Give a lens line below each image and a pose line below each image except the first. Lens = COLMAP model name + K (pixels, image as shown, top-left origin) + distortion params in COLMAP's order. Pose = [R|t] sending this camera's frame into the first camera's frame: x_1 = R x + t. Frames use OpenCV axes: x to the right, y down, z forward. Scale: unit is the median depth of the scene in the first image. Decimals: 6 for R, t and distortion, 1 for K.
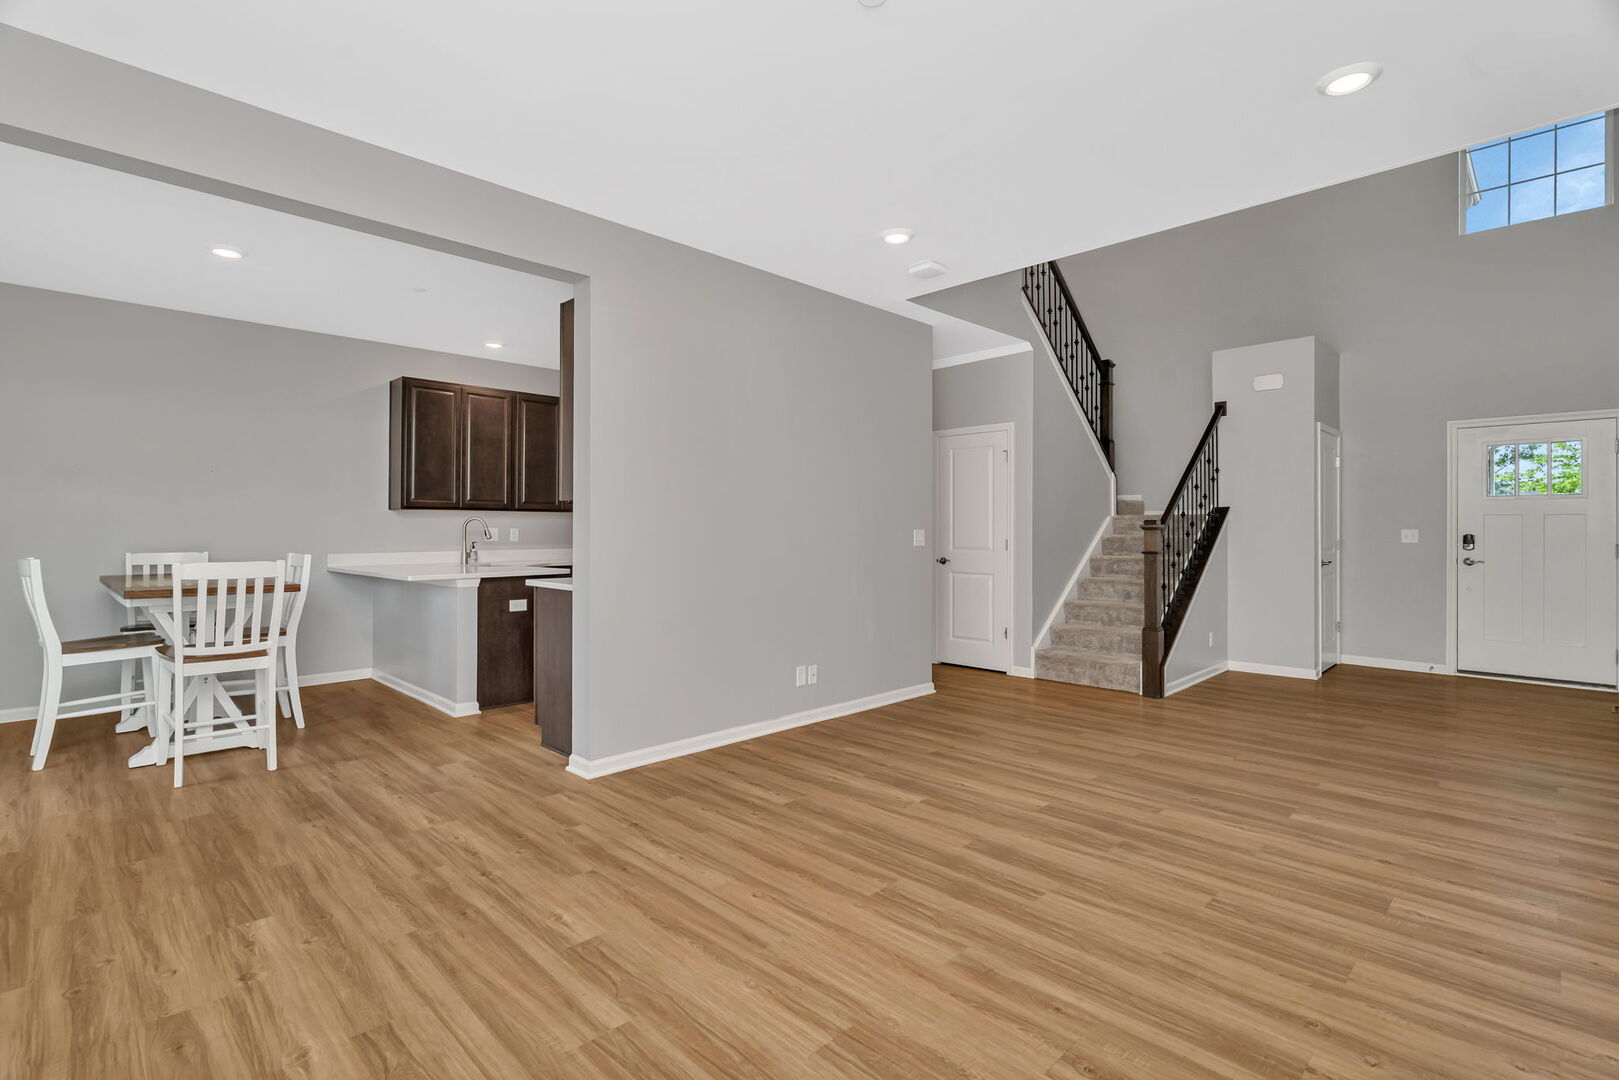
lens RADIAL K [[756.9, 0, 814.1], [0, 756.9, 537.3], [0, 0, 1]] dist [-0.002265, 0.001648]
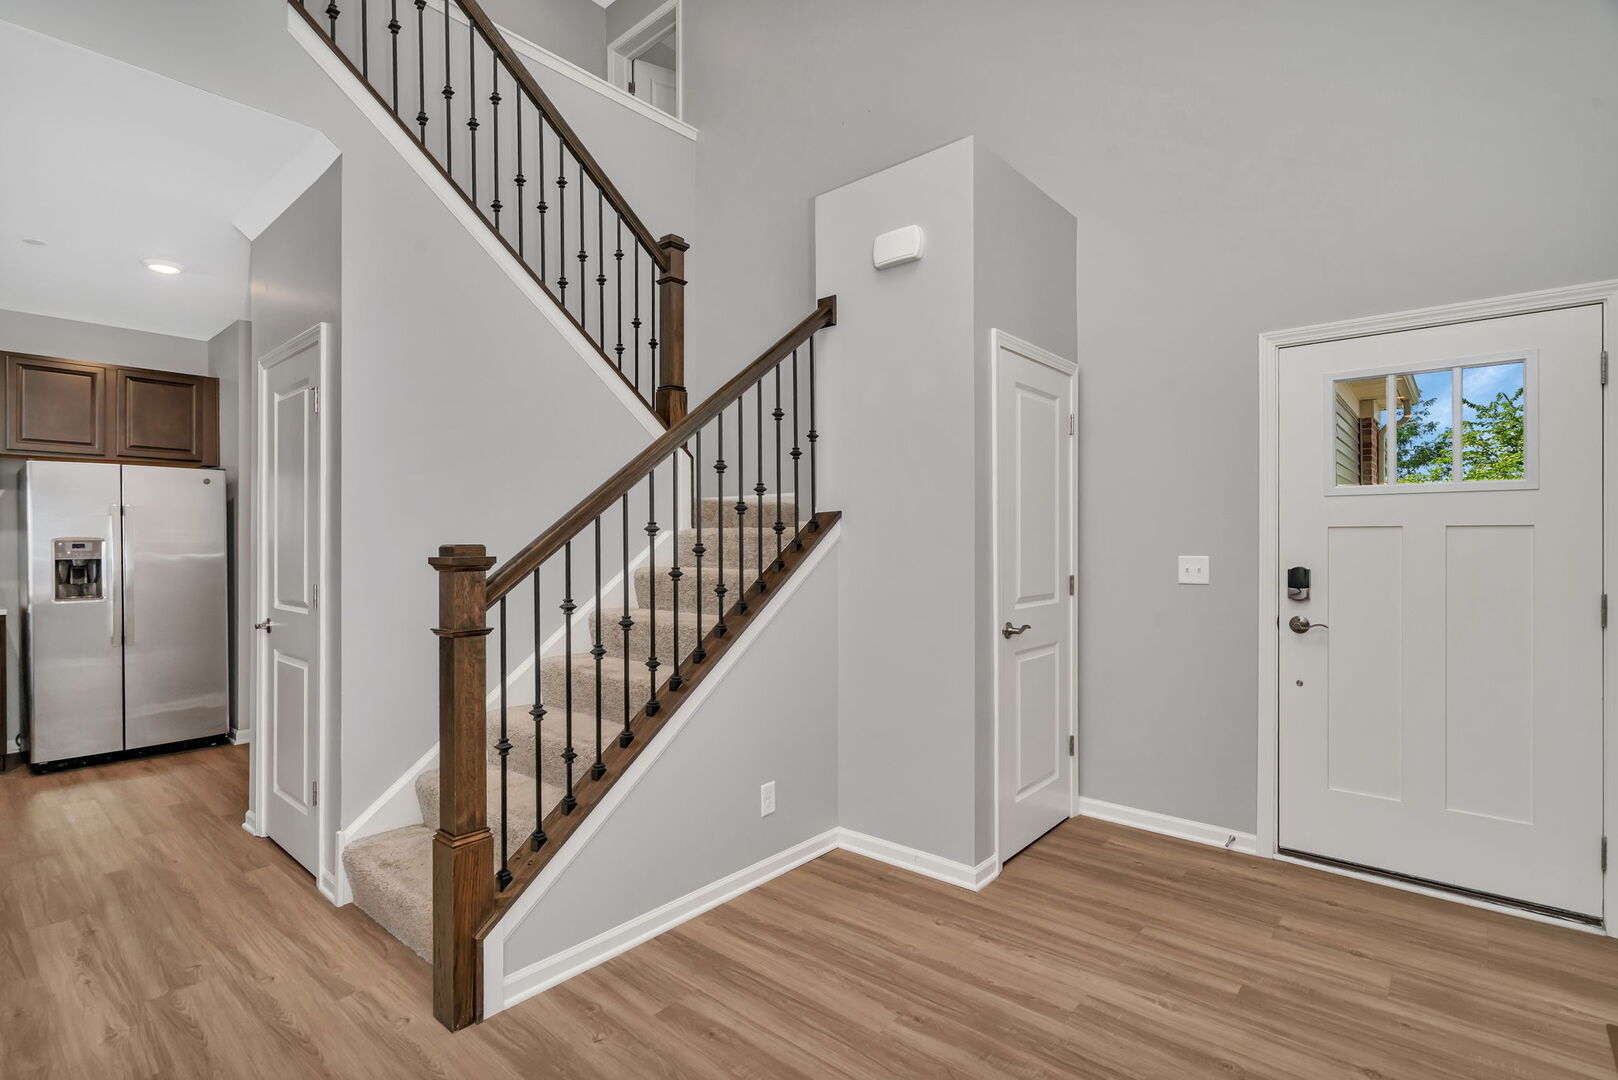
lens RADIAL K [[787.6, 0, 785.8], [0, 787.6, 573.5], [0, 0, 1]] dist [-0.002053, 0.001220]
pose [[0.997608, -0.008719, 0.068568, 1.088899], [0.007282, 0.999749, 0.021181, -0.027867], [-0.068735, -0.020631, 0.997422, 1.131758]]
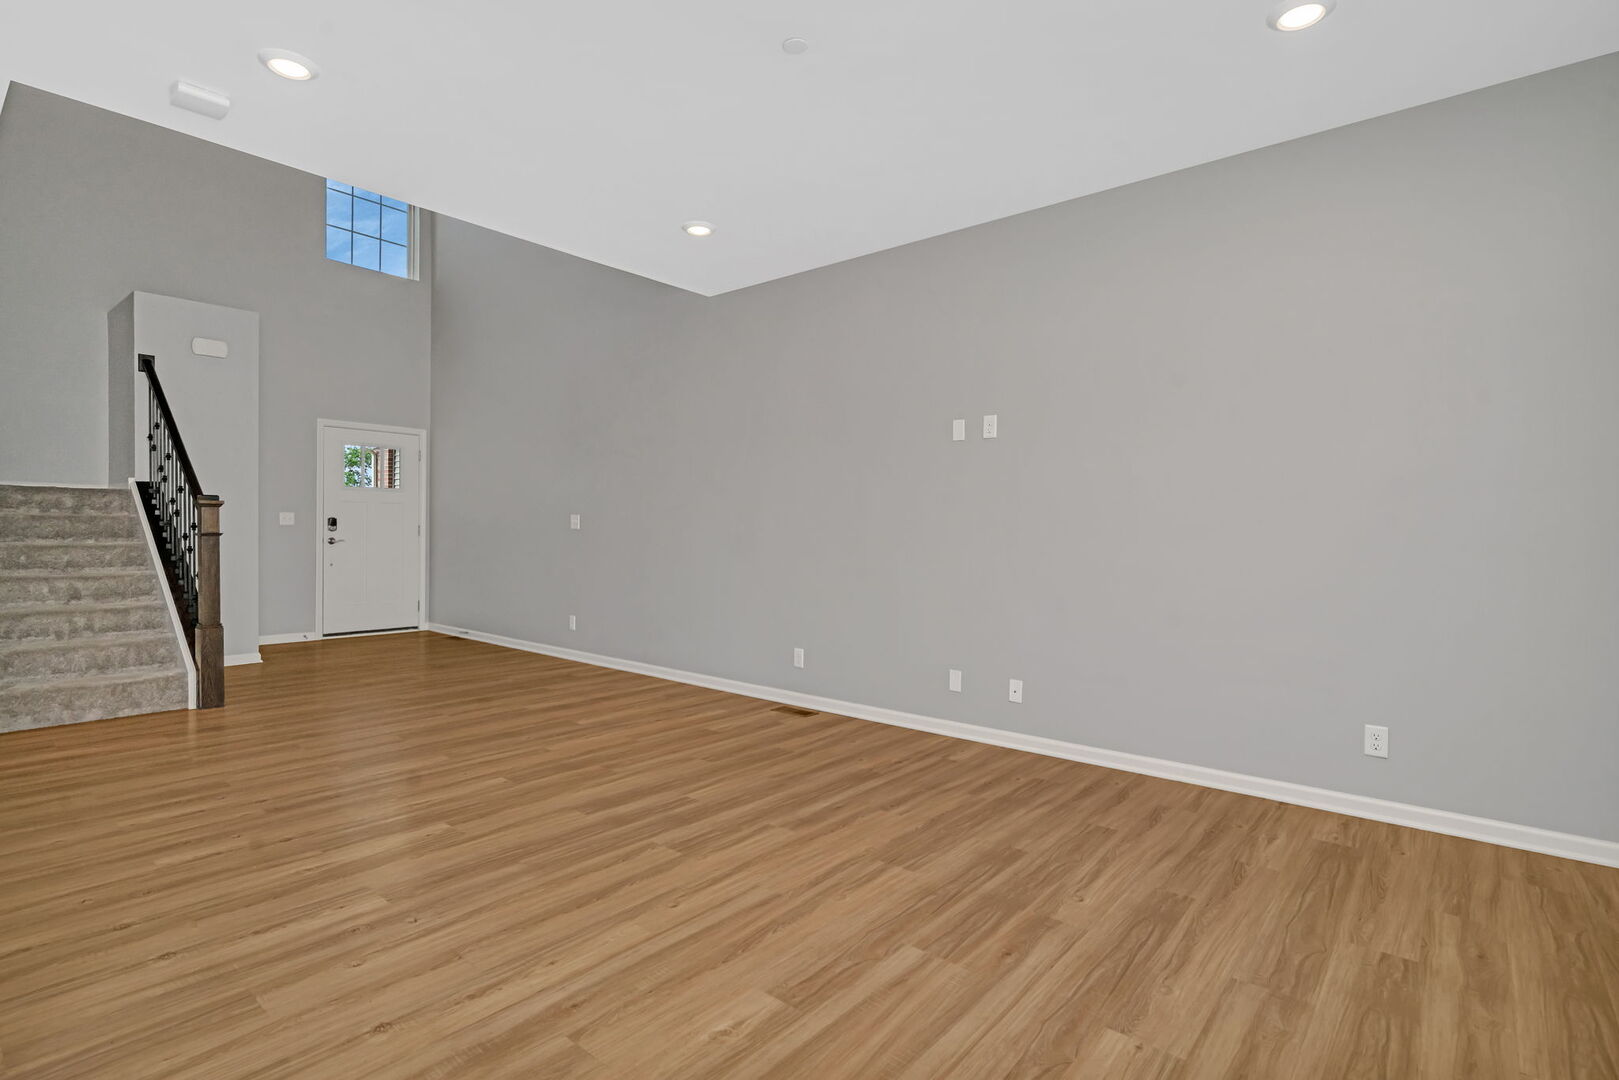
lens RADIAL K [[788.1, 0, 786.3], [0, 788.1, 573.5], [0, 0, 1]] dist [-0.002053, 0.001220]
pose [[-0.062831, -0.056460, 0.996426, -0.847051], [-0.001937, 0.998404, 0.056450, 0.026192], [-0.998022, 0.001617, -0.062840, 0.794427]]
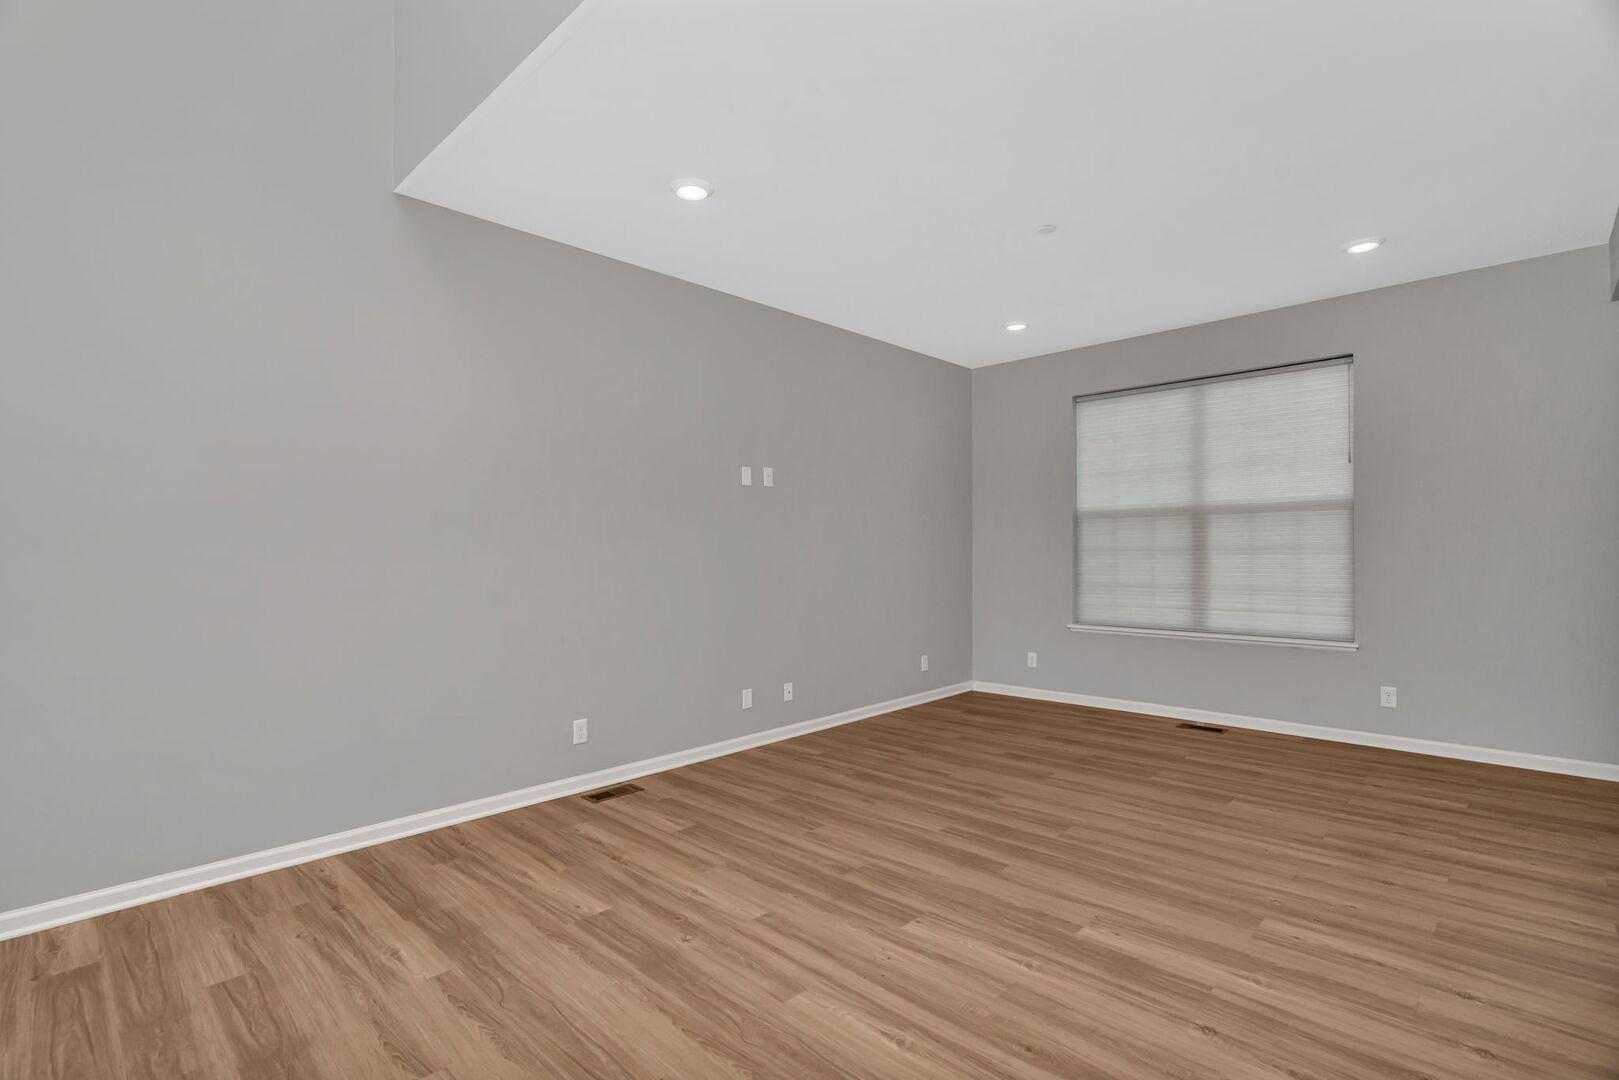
lens RADIAL K [[756.9, 0, 814.1], [0, 756.9, 537.3], [0, 0, 1]] dist [-0.002265, 0.001648]
pose [[-0.999818, 0.004451, -0.018540, 0.466916], [0.004629, 0.999944, -0.009534, -0.014629], [0.018496, -0.009619, -0.999783, 1.981523]]
